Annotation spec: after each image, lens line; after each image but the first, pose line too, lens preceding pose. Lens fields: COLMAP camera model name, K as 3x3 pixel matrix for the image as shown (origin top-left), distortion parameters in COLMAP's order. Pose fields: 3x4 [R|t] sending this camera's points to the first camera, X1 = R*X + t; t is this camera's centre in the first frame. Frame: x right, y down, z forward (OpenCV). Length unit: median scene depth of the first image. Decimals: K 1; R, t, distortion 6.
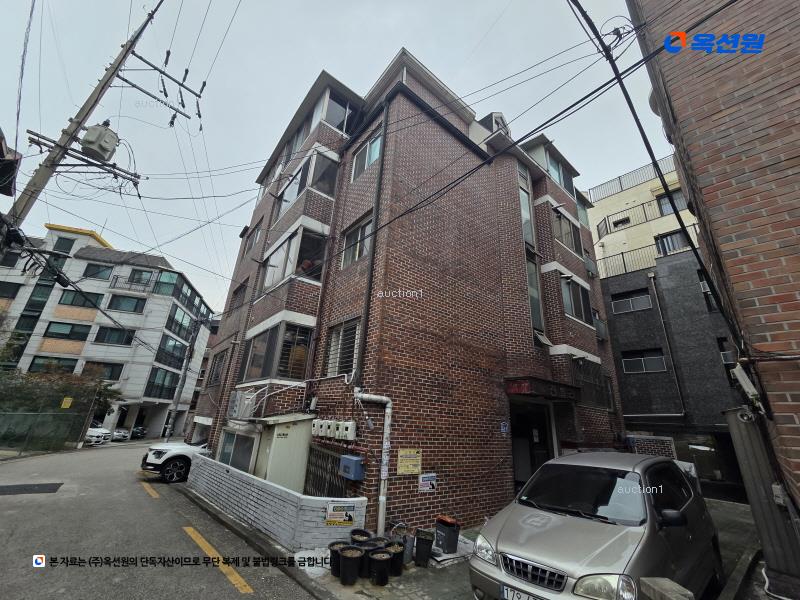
lens RADIAL K [[326.5, 0, 400.0], [0, 326.5, 300.0], [0, 0, 1]] dist [-0.001482, 0.000075]
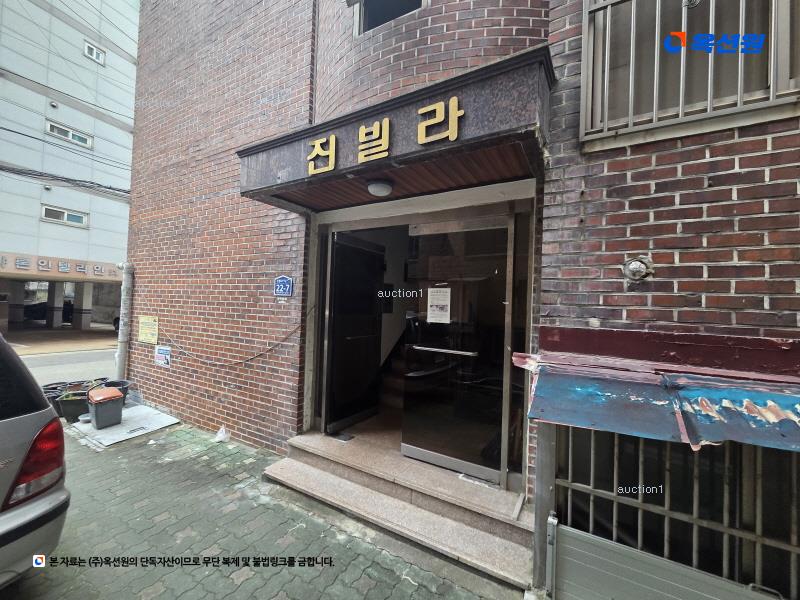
lens RADIAL K [[326.5, 0, 400.0], [0, 326.5, 300.0], [0, 0, 1]] dist [-0.001482, 0.000075]
pose [[0.376270, -0.057672, -0.924713, 1.049173], [0.312330, 0.947537, 0.067993, 0.554520], [0.872279, -0.314399, 0.374543, 1.246459]]
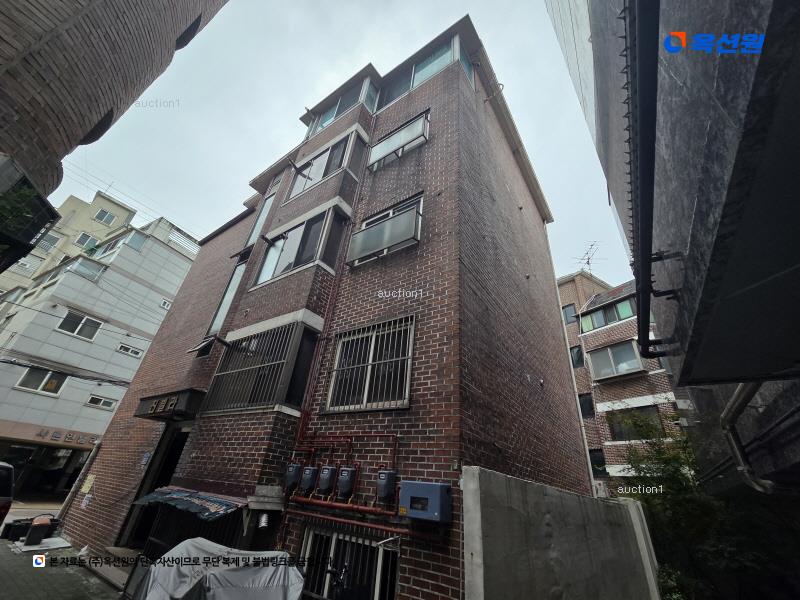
lens RADIAL K [[326.5, 0, 400.0], [0, 326.5, 300.0], [0, 0, 1]] dist [-0.001482, 0.000075]
pose [[0.280477, -0.518646, -0.807675, 1.987311], [0.268585, 0.850244, -0.452711, 0.813349], [0.921517, -0.089955, 0.377775, 1.767441]]
